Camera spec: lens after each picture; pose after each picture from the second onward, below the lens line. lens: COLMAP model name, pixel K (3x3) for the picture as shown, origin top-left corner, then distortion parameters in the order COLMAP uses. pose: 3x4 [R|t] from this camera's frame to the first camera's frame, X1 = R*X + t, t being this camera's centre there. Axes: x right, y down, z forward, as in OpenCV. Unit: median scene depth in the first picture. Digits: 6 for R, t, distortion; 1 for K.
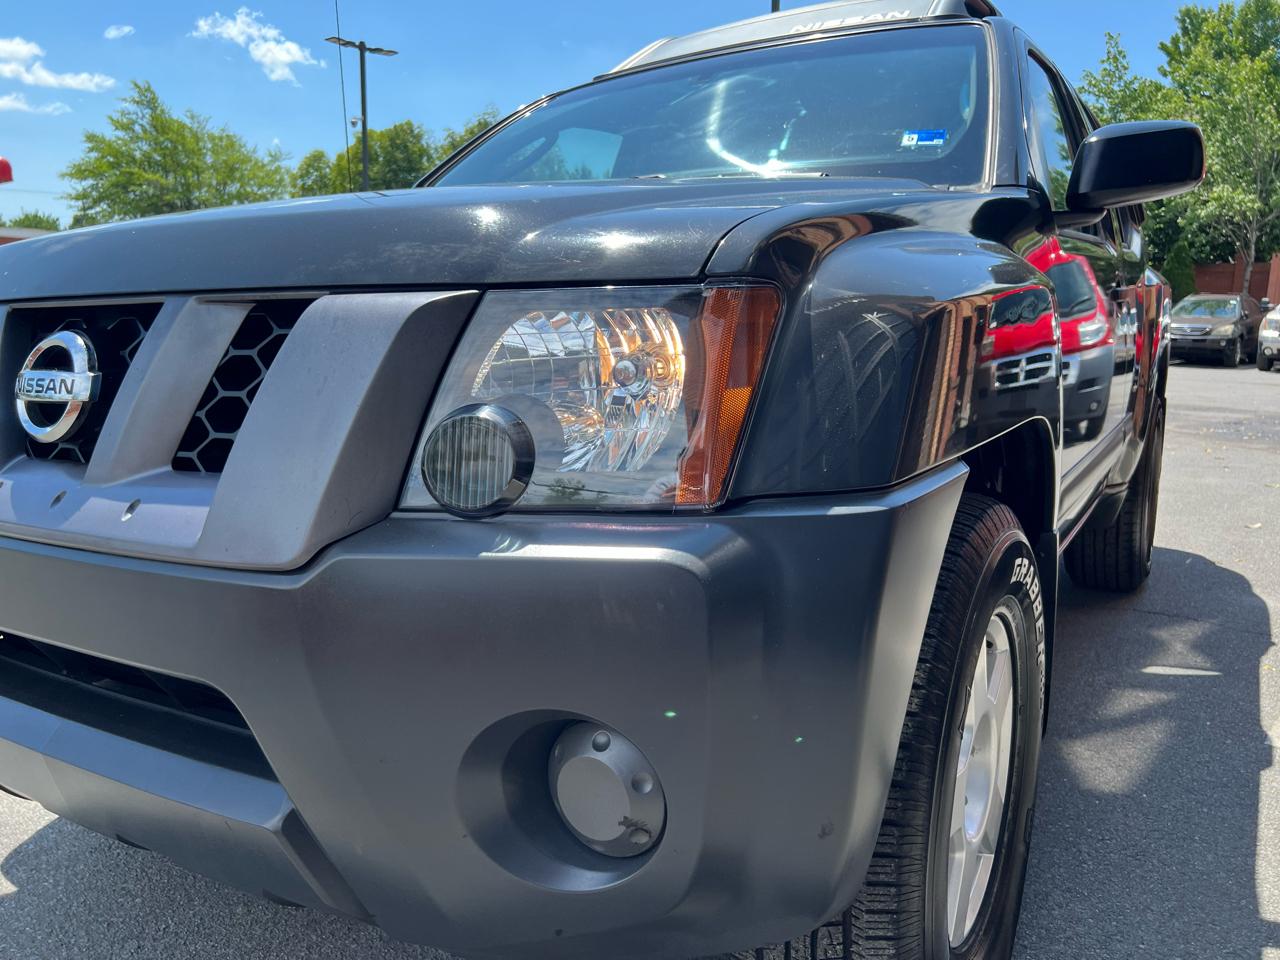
lens RADIAL K [[968.5, 0, 616.4], [0, 968.5, 476.2], [0, 0, 1]] dist [0.040028, -0.049200]
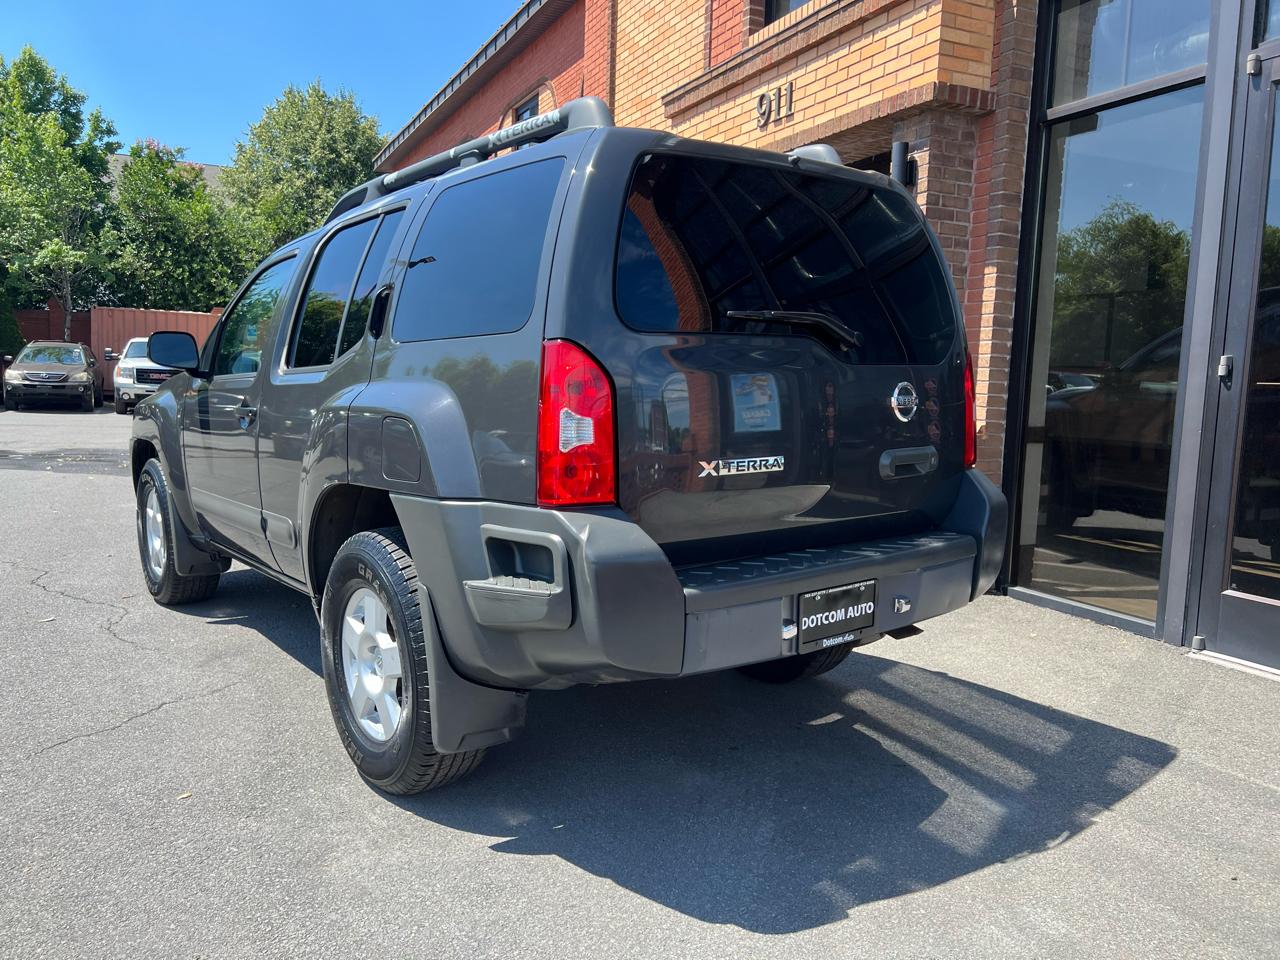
lens RADIAL K [[968.5, 0, 625.8], [0, 968.5, 481.9], [0, 0, 1]] dist [0.040028, -0.049200]
pose [[0.407127, -0.100890, 0.907782, -0.106983], [0.129557, 0.990210, 0.051947, -0.014949], [-0.904136, 0.096461, 0.416212, 0.035041]]
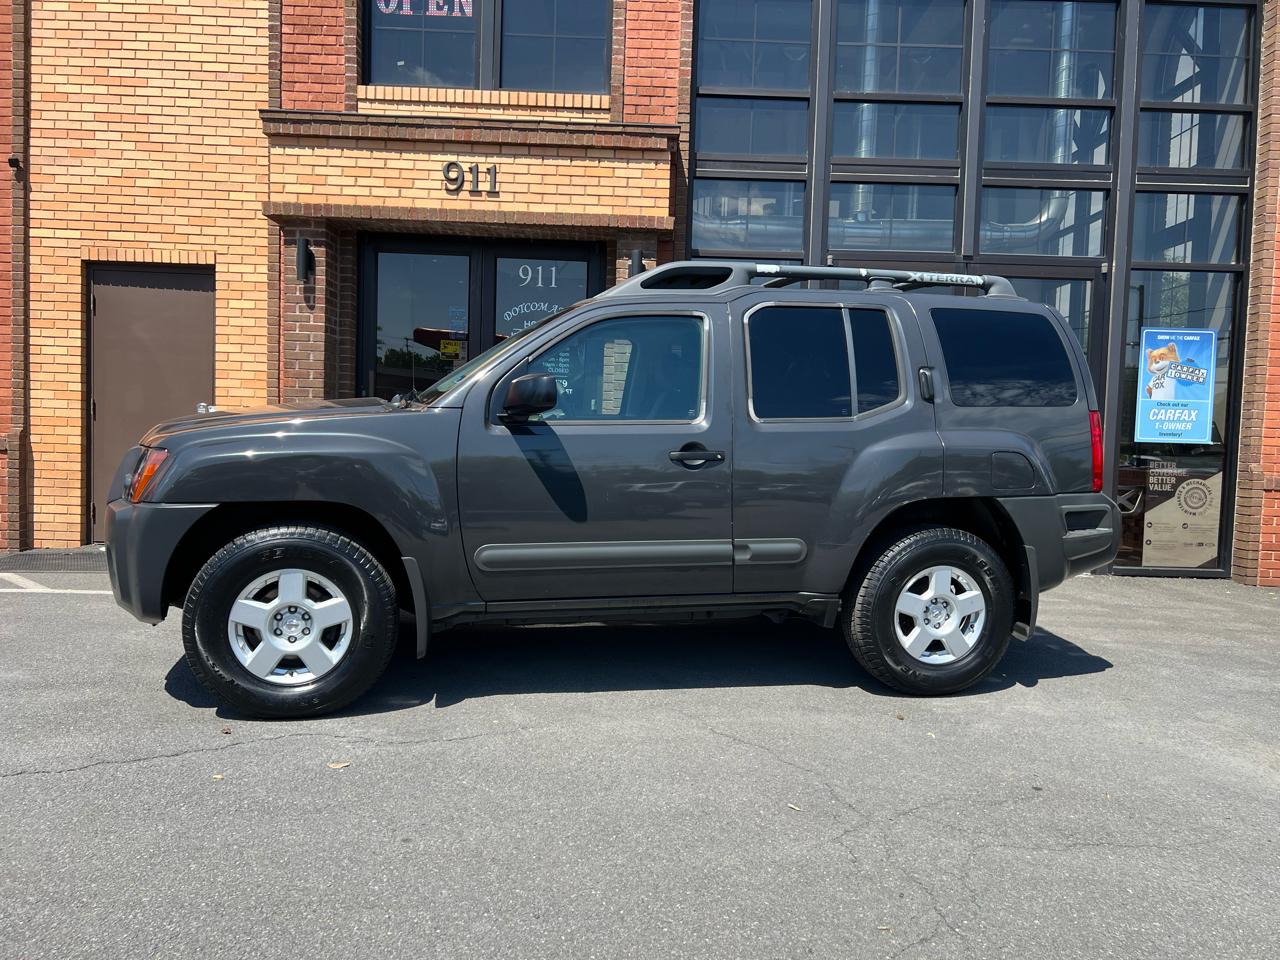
lens RADIAL K [[968.5, 0, 648.9], [0, 968.5, 488.4], [0, 0, 1]] dist [0.040028, -0.049200]
pose [[-0.670073, -0.078877, 0.738093, -0.110432], [0.080656, 0.980714, 0.178028, -0.053588], [-0.737900, 0.178823, -0.650788, 0.287445]]
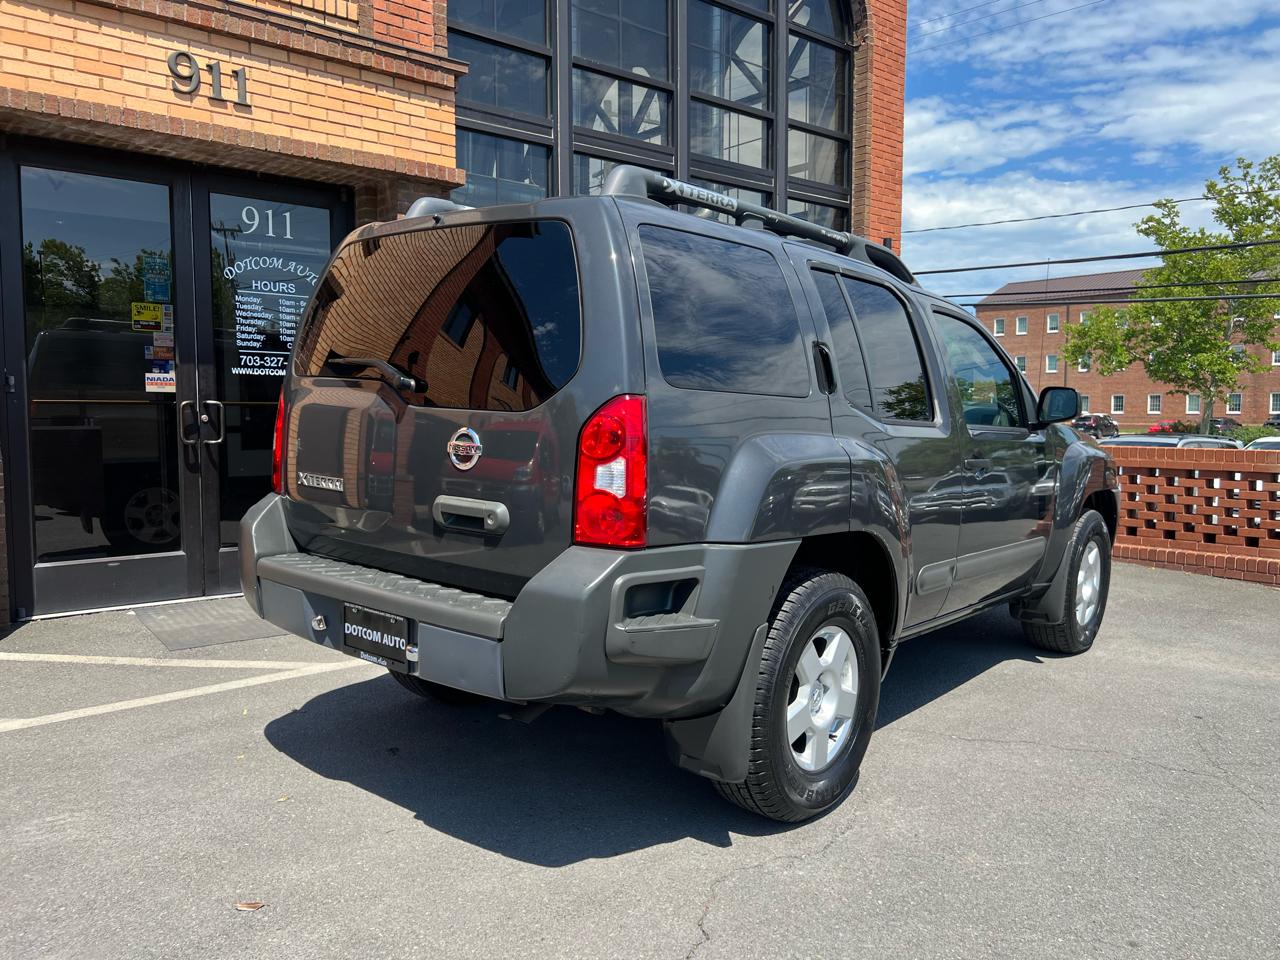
lens RADIAL K [[968.5, 0, 648.3], [0, 968.5, 485.0], [0, 0, 1]] dist [0.040028, -0.049200]
pose [[-0.990723, -0.027286, 0.133131, 0.038986], [0.005934, 0.970015, 0.242972, -0.064232], [-0.135768, 0.241508, -0.960854, 0.334680]]
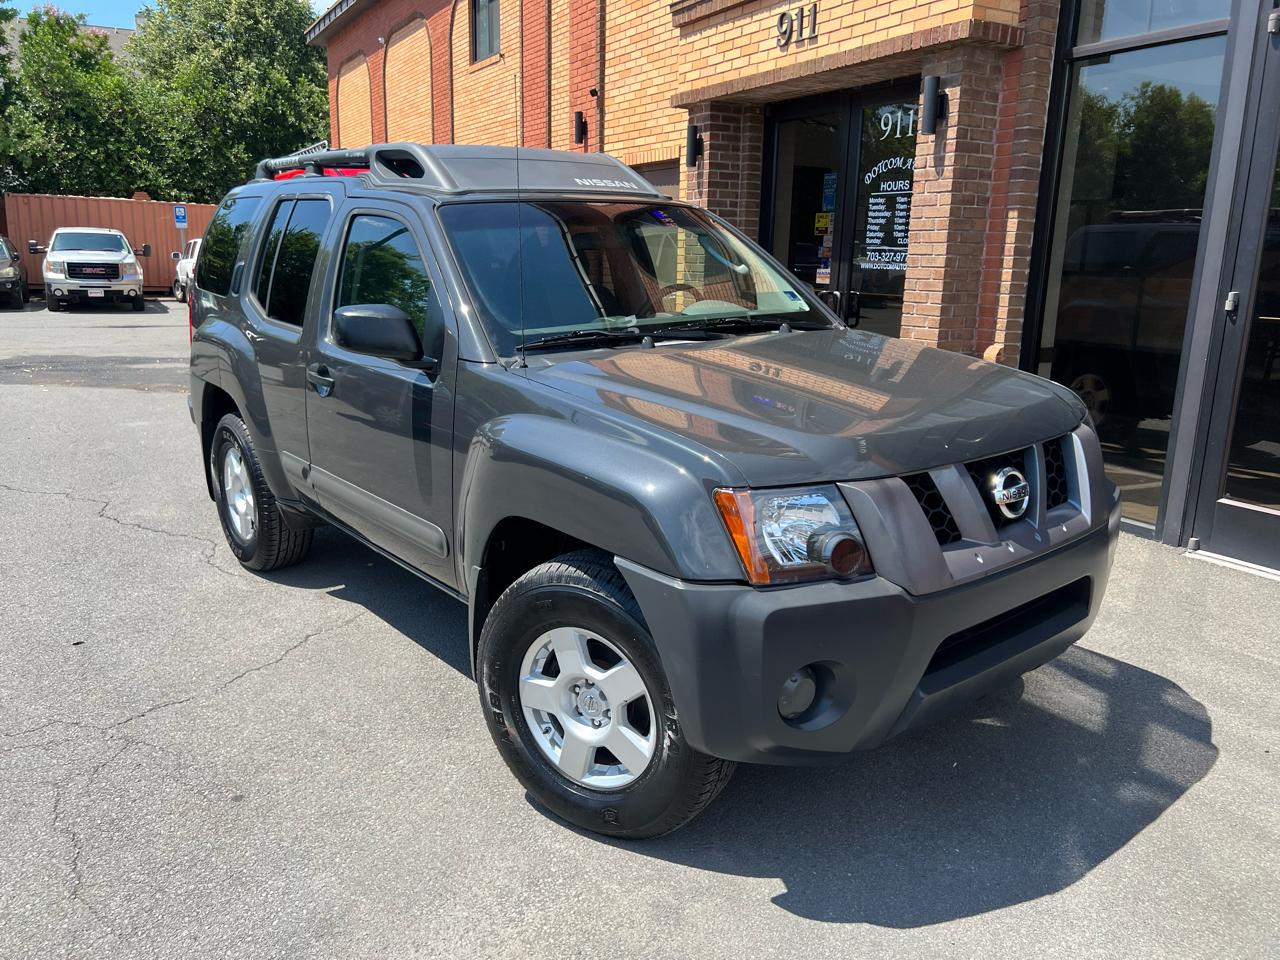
lens RADIAL K [[968.5, 0, 634.5], [0, 968.5, 484.1], [0, 0, 1]] dist [0.040028, -0.049200]
pose [[0.330736, -0.224852, 0.916545, -0.132113], [0.143642, 0.971879, 0.186594, -0.031690], [-0.932728, 0.069941, 0.353734, 0.055099]]
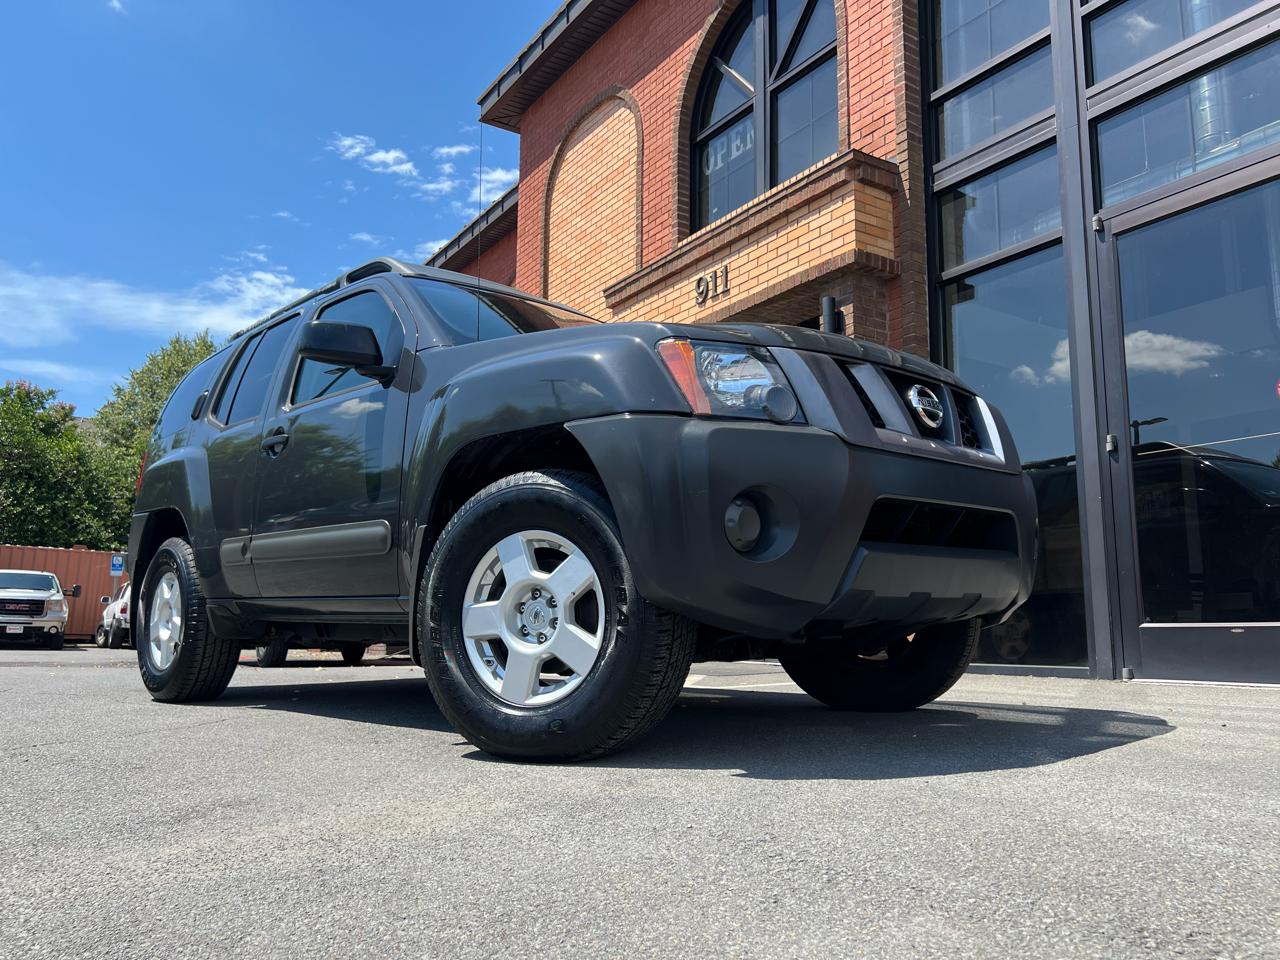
lens RADIAL K [[968.5, 0, 636.4], [0, 968.5, 485.0], [0, 0, 1]] dist [0.040028, -0.049200]
pose [[0.264081, 0.141751, 0.954027, -0.140279], [0.154210, 0.970211, -0.186842, 0.023185], [-0.952093, 0.196462, 0.234355, 0.062383]]
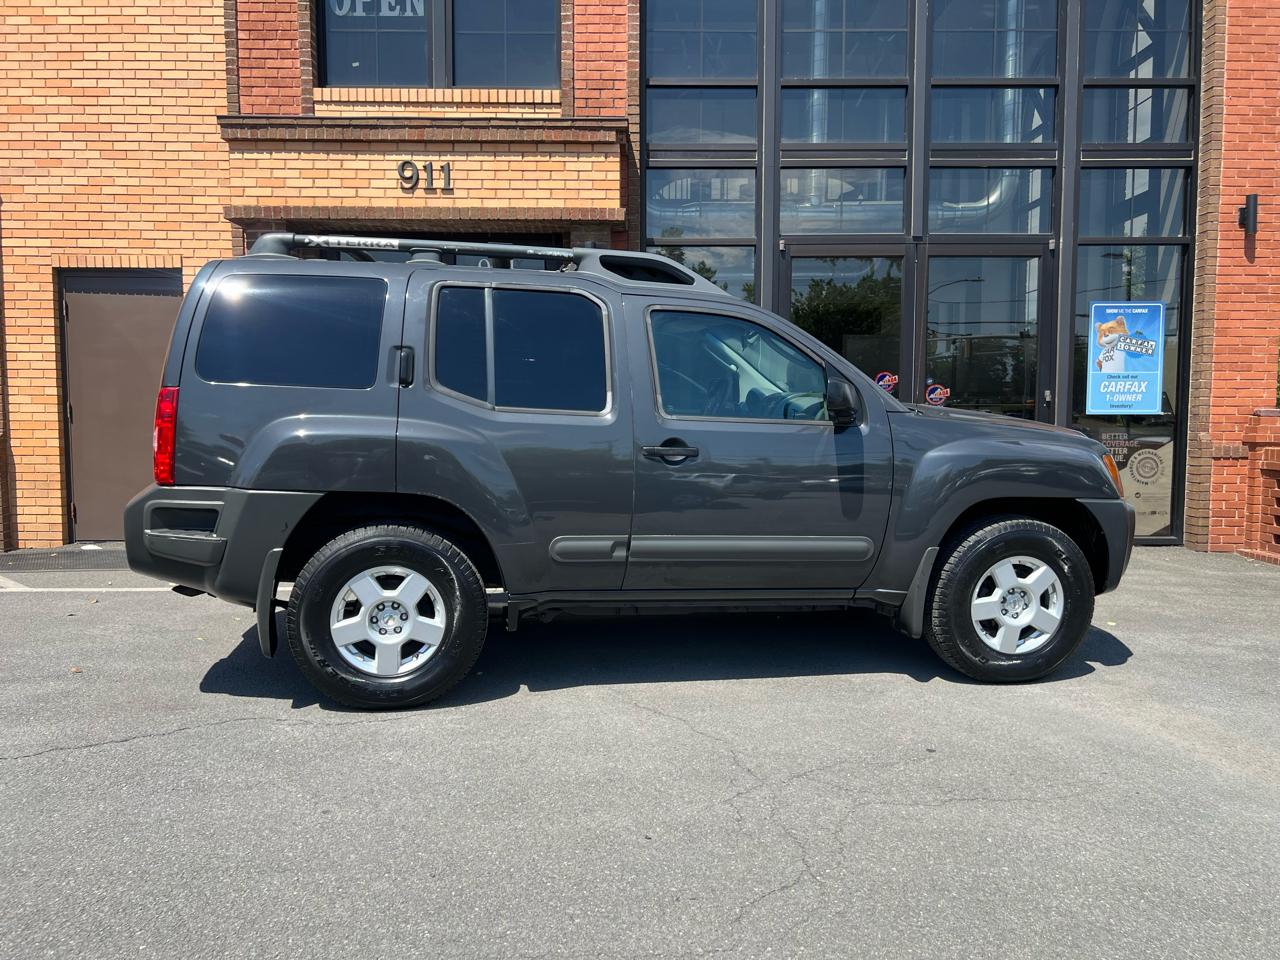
lens RADIAL K [[968.5, 0, 643.4], [0, 968.5, 487.7], [0, 0, 1]] dist [0.040028, -0.049200]
pose [[-0.665321, -0.073980, 0.742883, -0.127418], [0.110358, 0.974400, 0.195872, -0.055336], [-0.738356, 0.212300, -0.640125, 0.282108]]
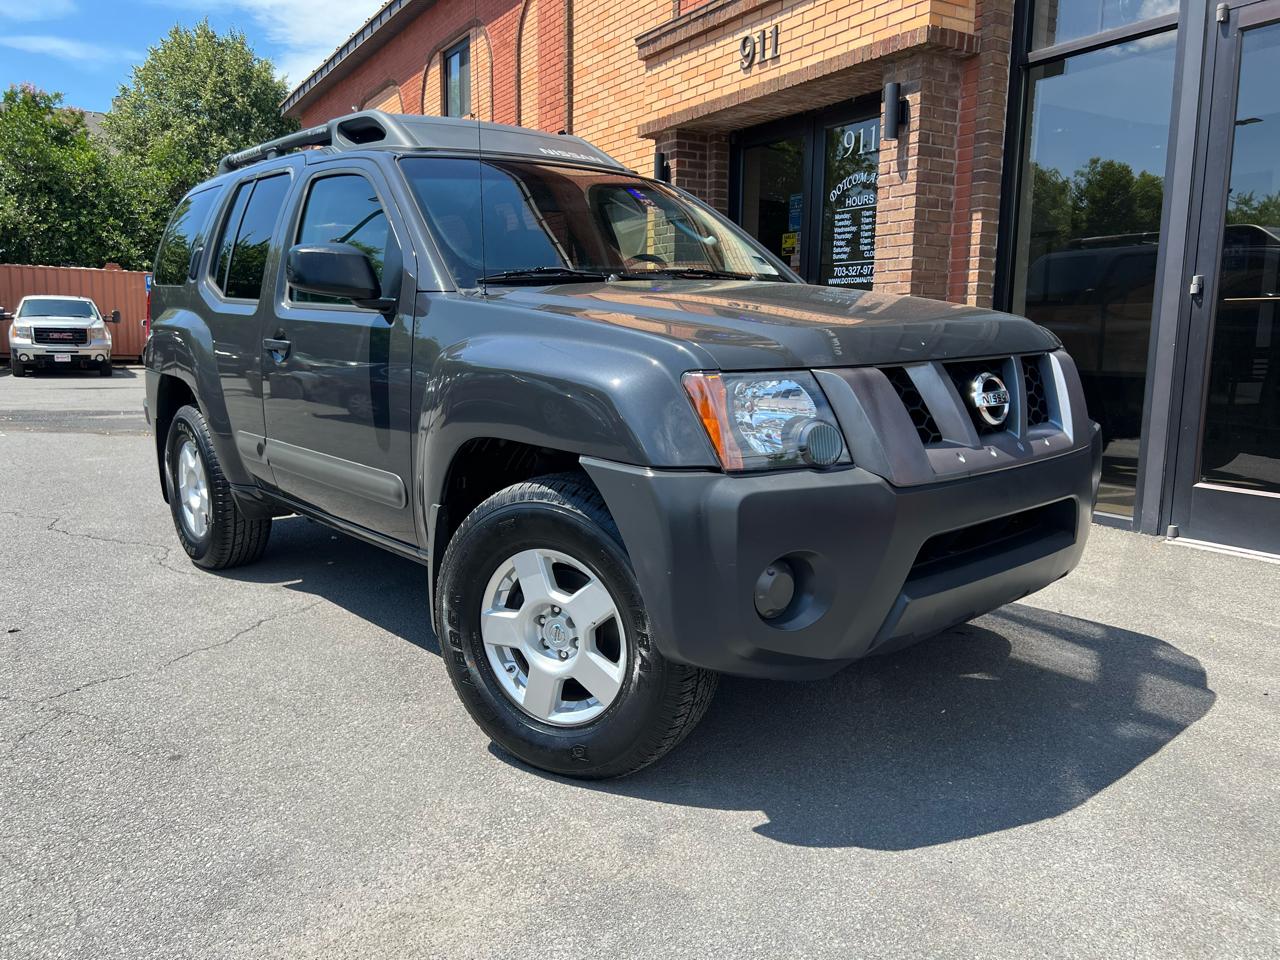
lens RADIAL K [[968.5, 0, 635.0], [0, 968.5, 484.4], [0, 0, 1]] dist [0.040028, -0.049200]
pose [[0.303115, -0.156132, 0.940077, -0.130352], [0.152564, 0.981713, 0.113855, -0.012602], [-0.940662, 0.108910, 0.321392, 0.057870]]
